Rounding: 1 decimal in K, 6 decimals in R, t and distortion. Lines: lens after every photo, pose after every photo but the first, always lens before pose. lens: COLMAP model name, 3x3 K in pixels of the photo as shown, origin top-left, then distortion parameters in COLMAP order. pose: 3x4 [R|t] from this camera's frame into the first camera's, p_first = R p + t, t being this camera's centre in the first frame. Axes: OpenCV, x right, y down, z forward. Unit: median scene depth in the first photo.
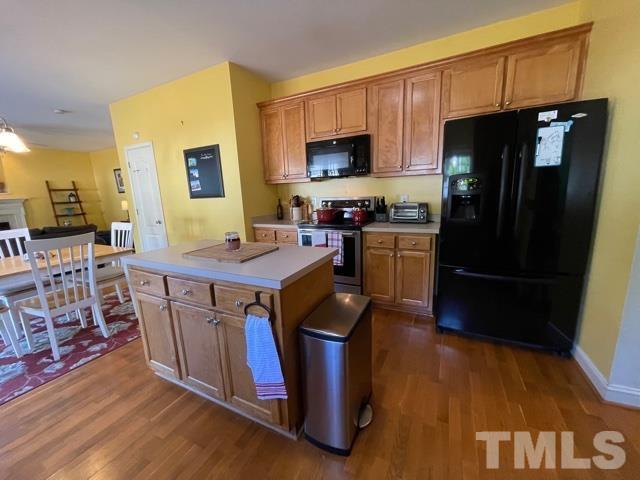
lens RADIAL K [[257.6, 0, 322.7], [0, 257.6, 242.1], [0, 0, 1]] dist [0.001000, 0.000032]
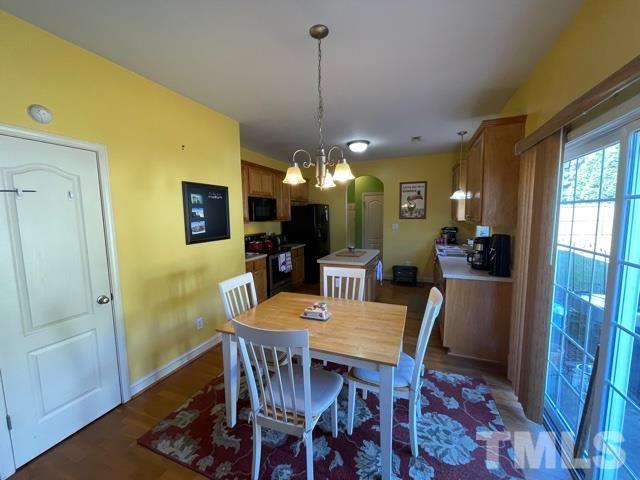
lens RADIAL K [[257.6, 0, 322.7], [0, 257.6, 242.1], [0, 0, 1]] dist [0.001000, 0.000032]
pose [[-0.082629, -0.070037, 0.994116, -1.342868], [0.206138, 0.974753, 0.085807, -0.165780], [-0.975028, 0.212016, -0.066106, 0.694860]]
